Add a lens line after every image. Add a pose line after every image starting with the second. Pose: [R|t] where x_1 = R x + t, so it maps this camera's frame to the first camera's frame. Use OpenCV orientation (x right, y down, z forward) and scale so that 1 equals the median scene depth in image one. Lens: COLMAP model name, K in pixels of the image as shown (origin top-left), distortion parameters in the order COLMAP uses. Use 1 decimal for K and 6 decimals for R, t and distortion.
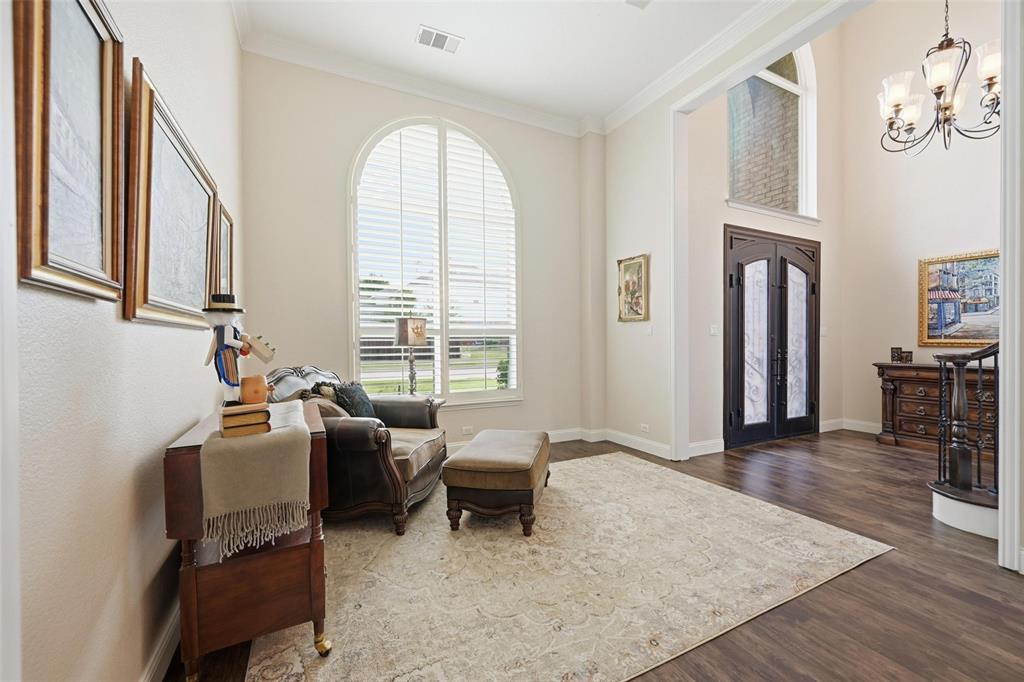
lens RADIAL K [[407.6, 0, 513.7], [0, 407.6, 341.4], [0, 0, 1]] dist [0.000633, -0.000016]
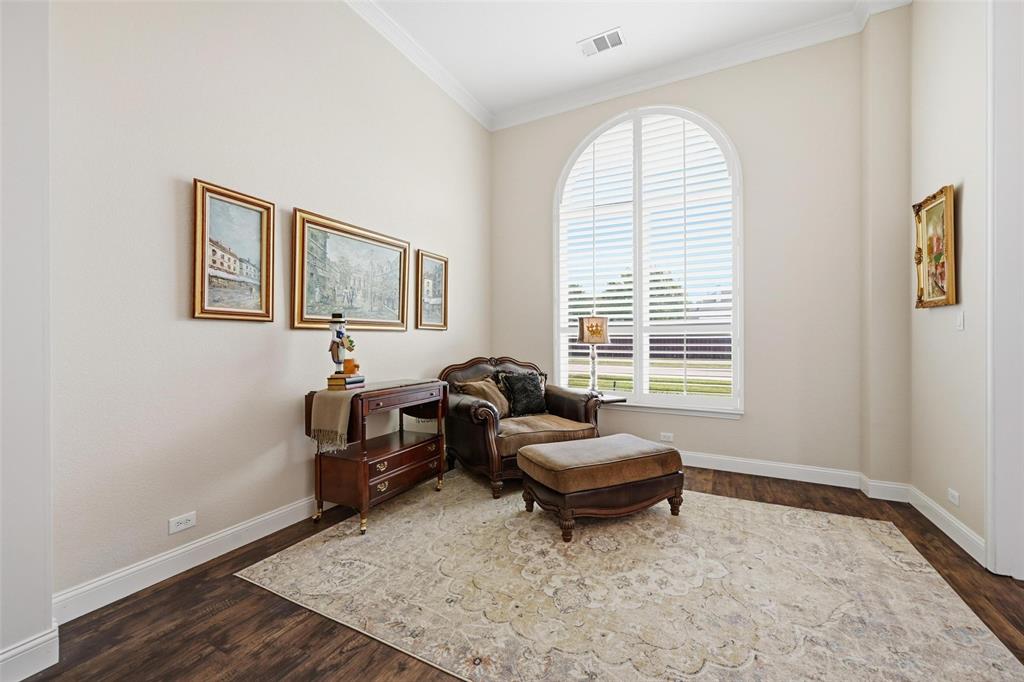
lens RADIAL K [[408.1, 0, 514.5], [0, 408.1, 337.4], [0, 0, 1]] dist [0.000122, 0.000008]
pose [[0.589657, 0.002443, -0.807650, 0.604358], [-0.003698, 0.999993, 0.000325, -0.005142], [0.807645, 0.002795, 0.589662, 0.267823]]
